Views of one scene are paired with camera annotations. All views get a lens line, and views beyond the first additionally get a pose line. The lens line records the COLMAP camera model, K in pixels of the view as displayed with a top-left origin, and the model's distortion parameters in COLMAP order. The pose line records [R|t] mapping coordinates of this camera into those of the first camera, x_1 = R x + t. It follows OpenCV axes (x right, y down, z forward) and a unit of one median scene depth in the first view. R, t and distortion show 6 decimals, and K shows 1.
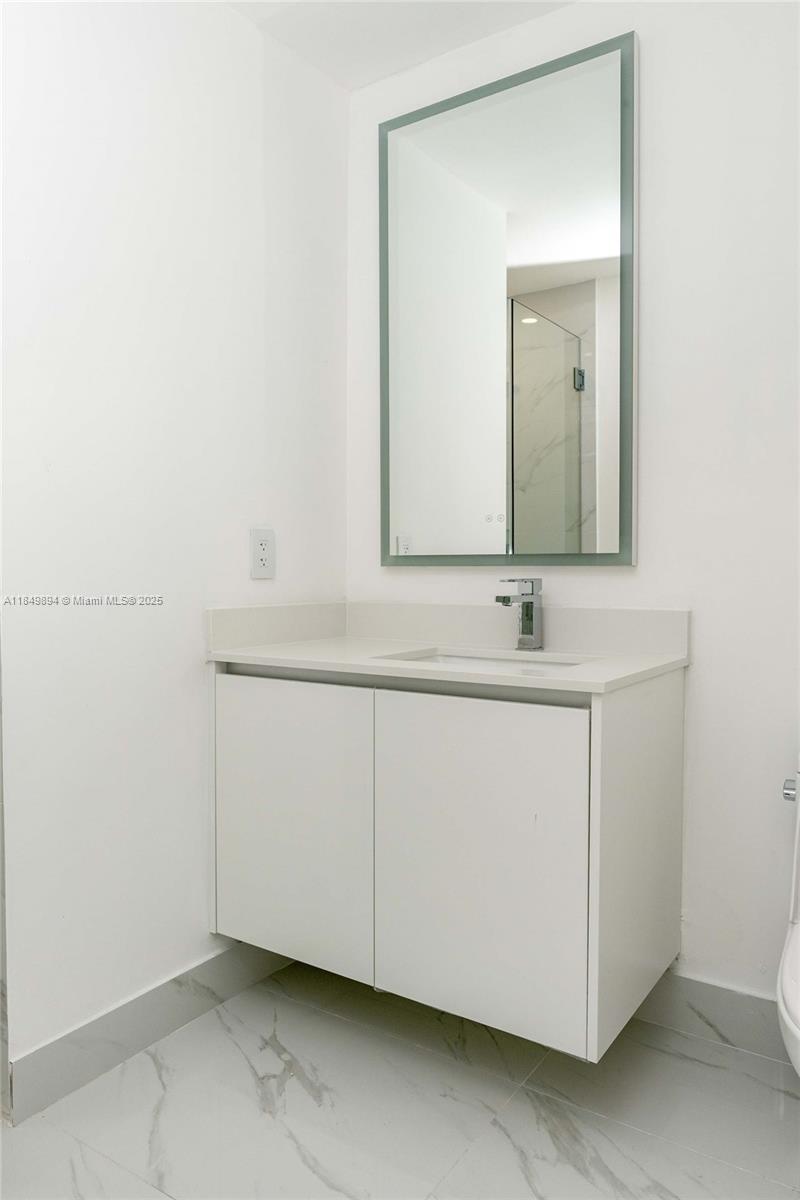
lens RADIAL K [[852.8, 0, 395.7], [0, 852.8, 597.3], [0, 0, 1]] dist [0.012579, -0.003725]
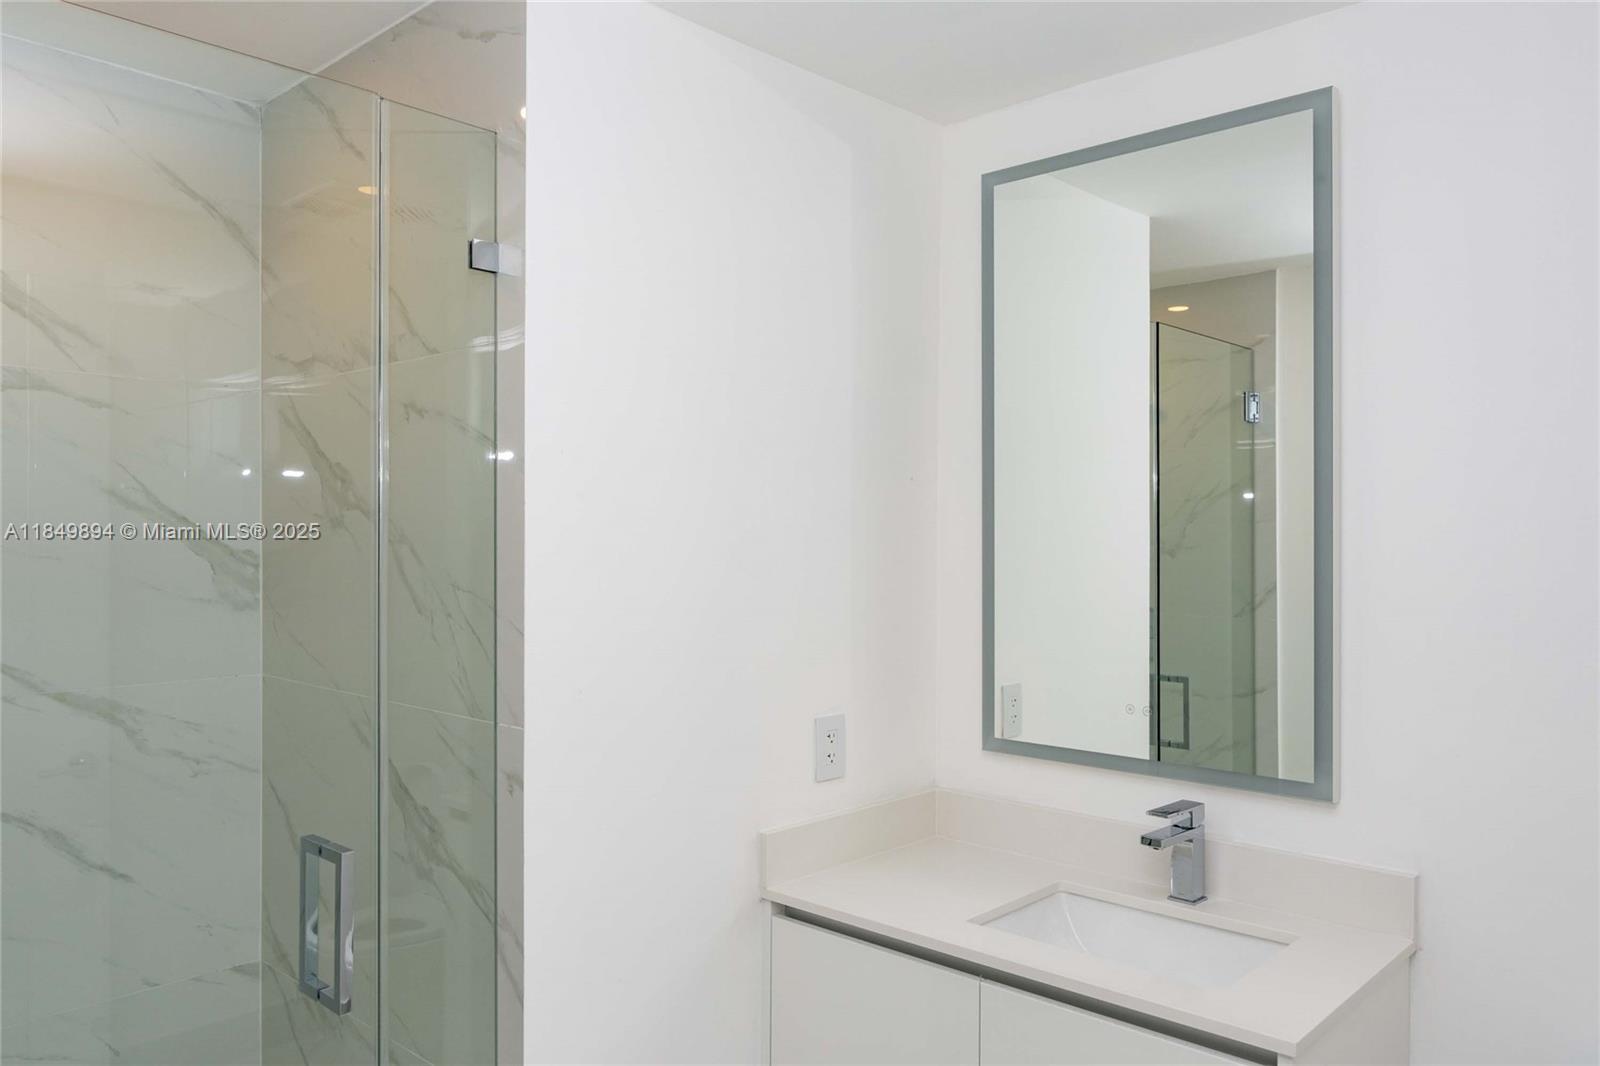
lens RADIAL K [[1137.1, 0, 806.5], [0, 1137.1, 532.9], [0, 0, 1]] dist [0.012579, -0.003725]
pose [[0.987501, 0.004111, -0.157559, -0.012841], [-0.007652, 0.999732, -0.021868, -0.208683], [0.157427, 0.022800, 0.987267, -0.036293]]
